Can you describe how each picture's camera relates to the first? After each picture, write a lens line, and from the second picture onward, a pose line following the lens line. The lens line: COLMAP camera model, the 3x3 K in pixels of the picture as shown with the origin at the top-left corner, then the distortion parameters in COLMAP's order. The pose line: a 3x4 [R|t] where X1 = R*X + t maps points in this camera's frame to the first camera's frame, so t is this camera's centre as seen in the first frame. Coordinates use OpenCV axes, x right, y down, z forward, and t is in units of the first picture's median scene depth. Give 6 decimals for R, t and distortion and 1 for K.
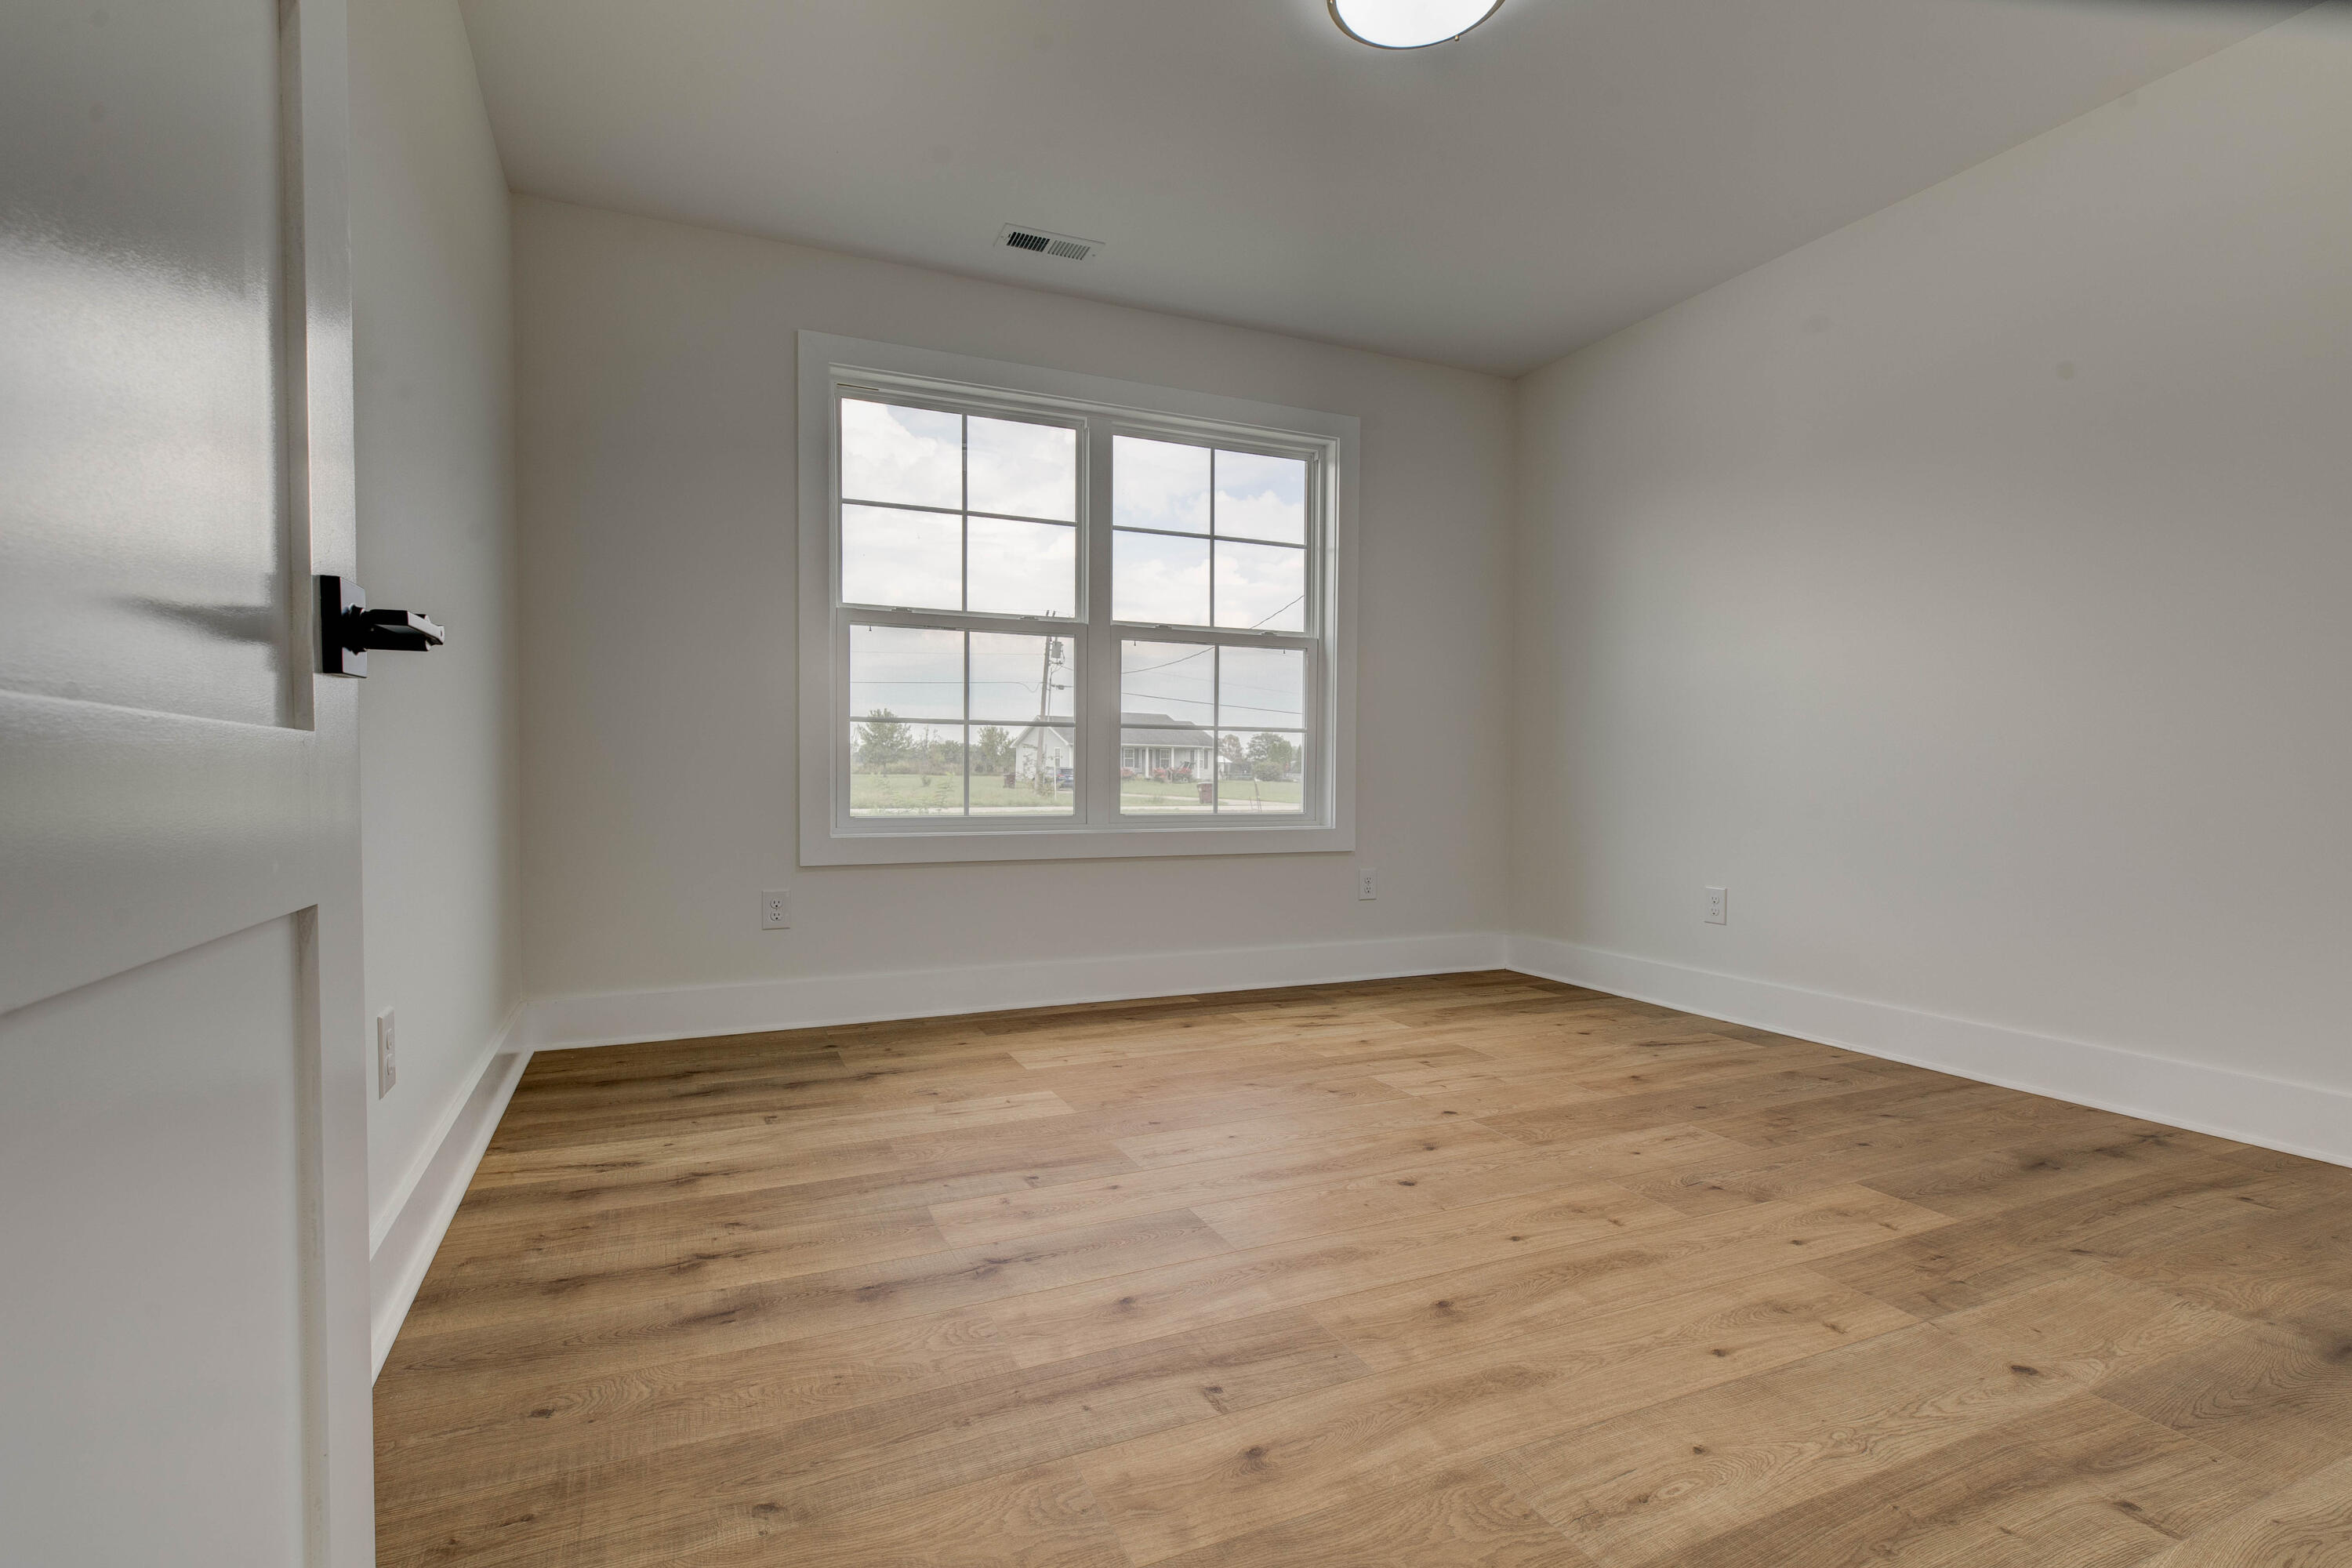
lens RADIAL K [[1099.1, 0, 1193.8], [0, 1099.1, 779.8], [0, 0, 1]] dist [0.001677, 0.000424]
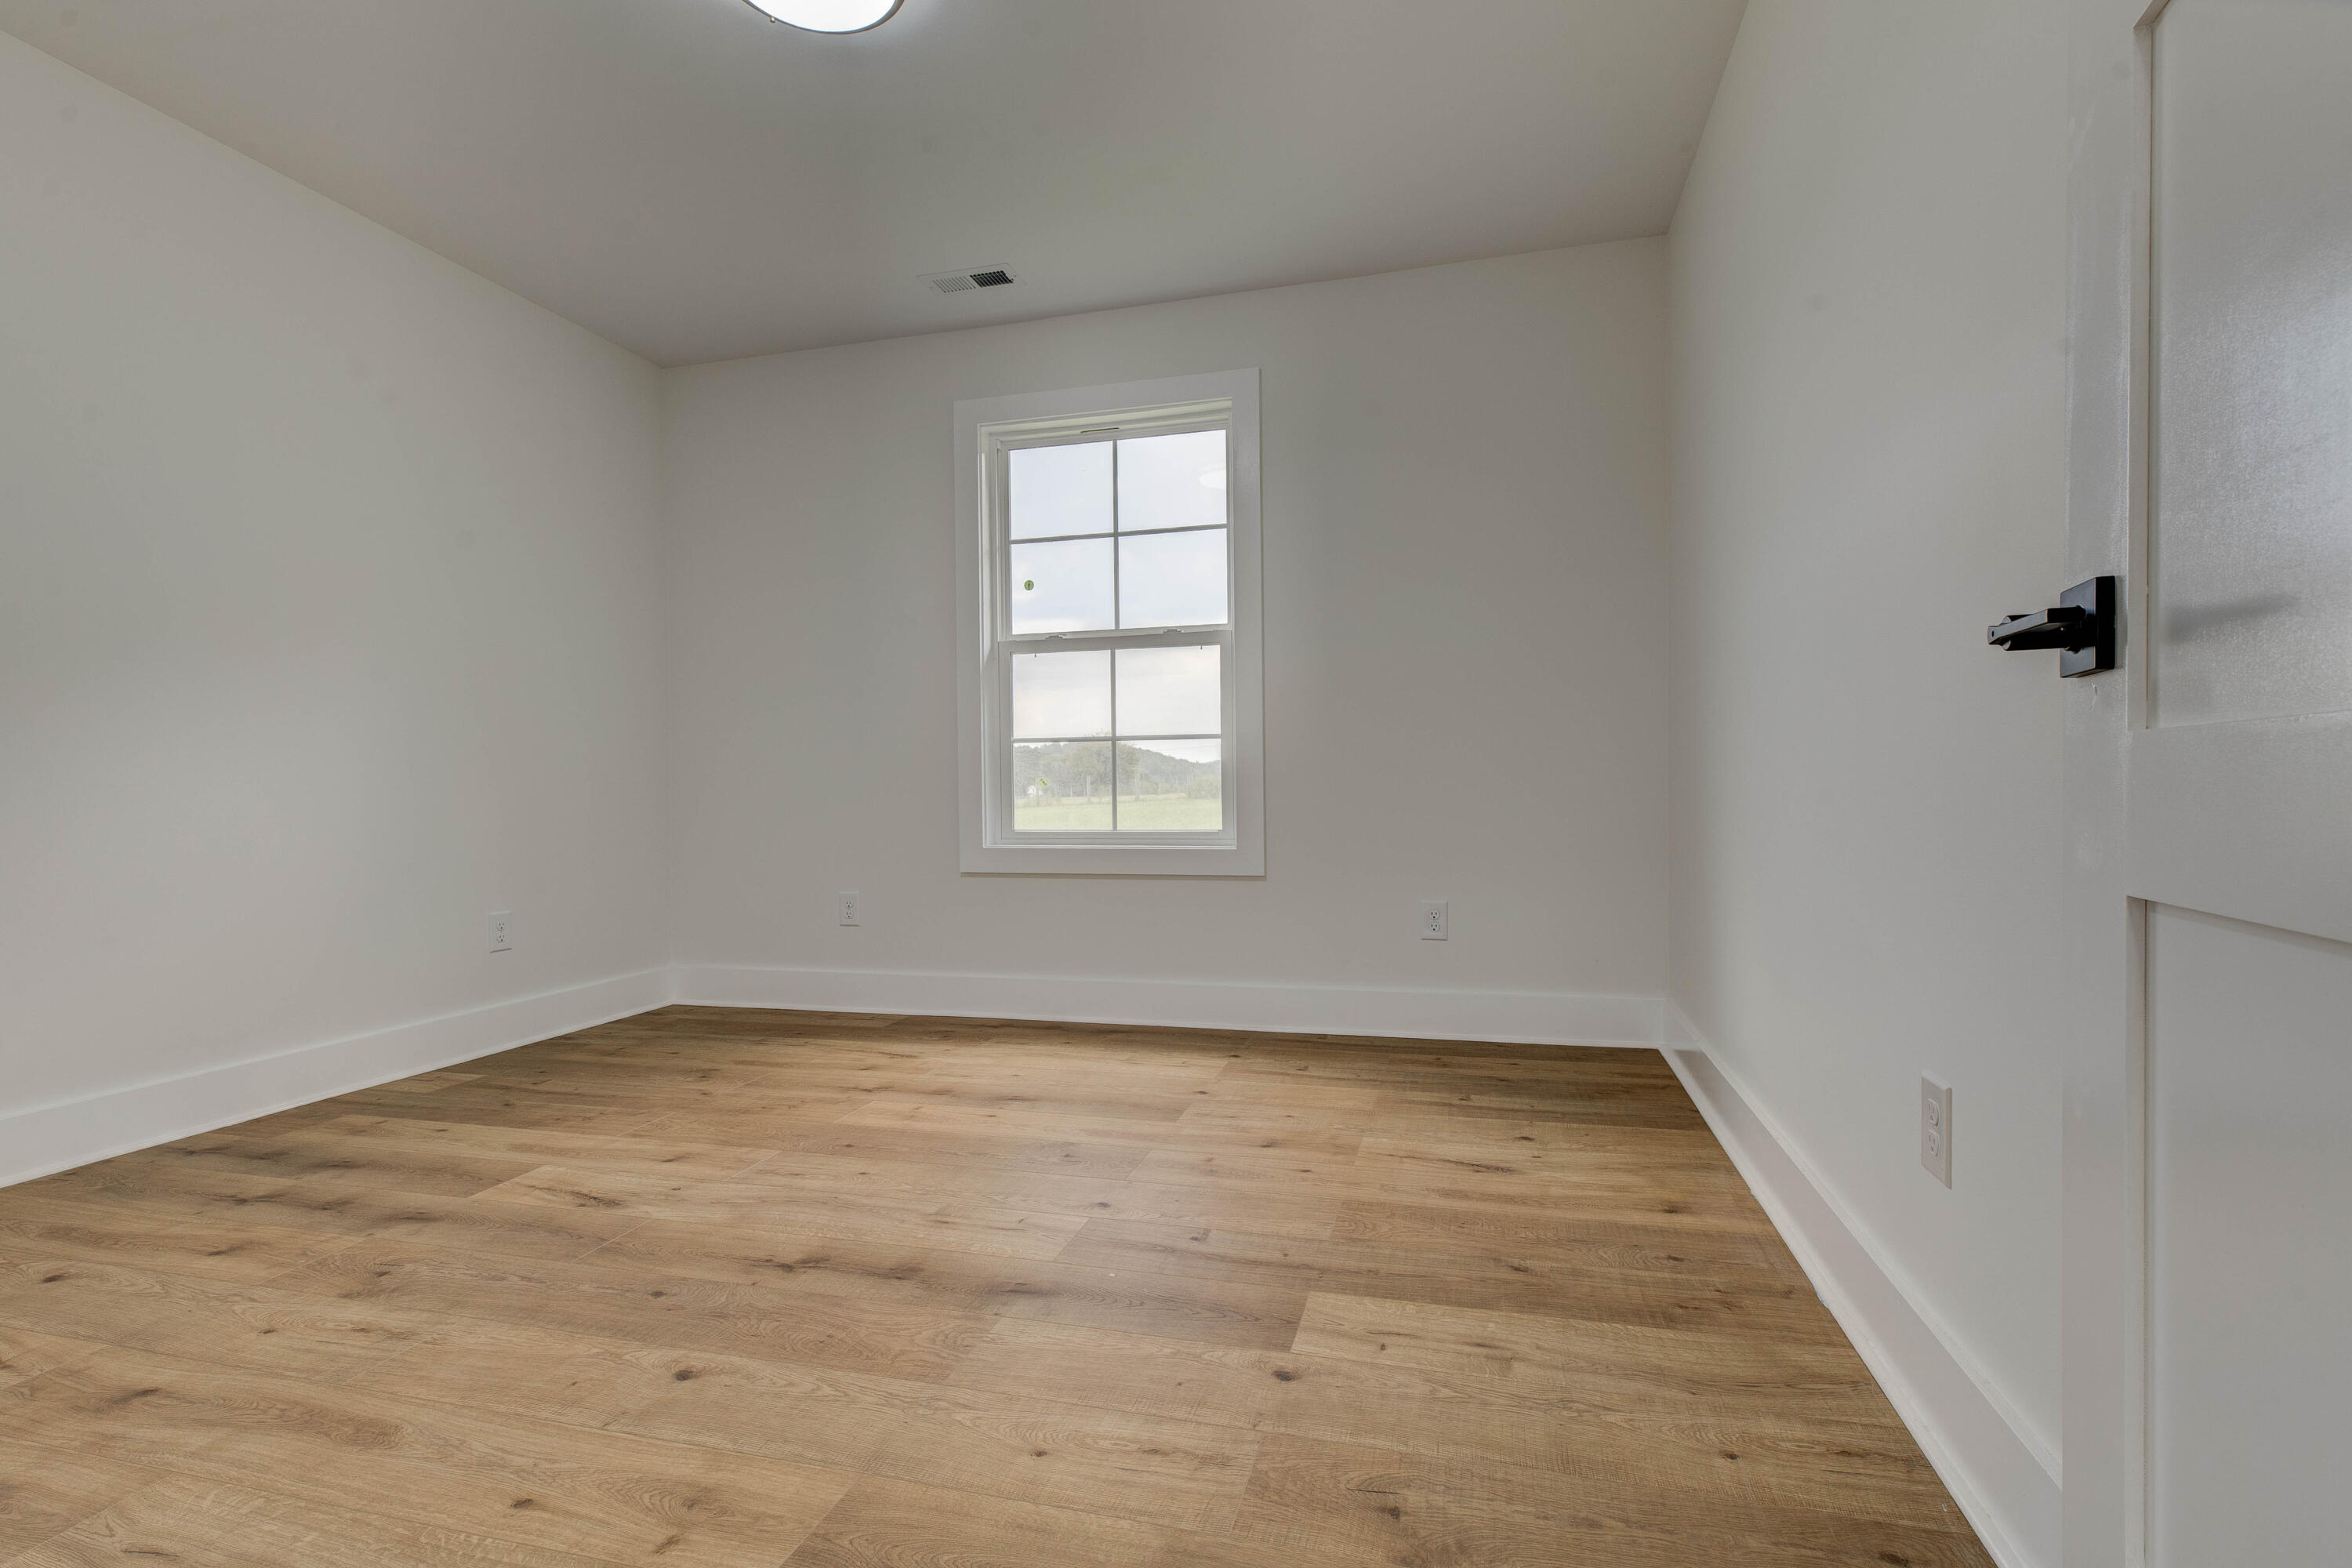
lens RADIAL K [[1099.1, 0, 1193.8], [0, 1099.1, 779.8], [0, 0, 1]] dist [0.001677, 0.000424]
pose [[0.777972, -0.016300, -0.628088, 0.628821], [0.011085, 0.999864, -0.012219, -0.000125], [0.628201, 0.002544, 0.778047, 0.306168]]
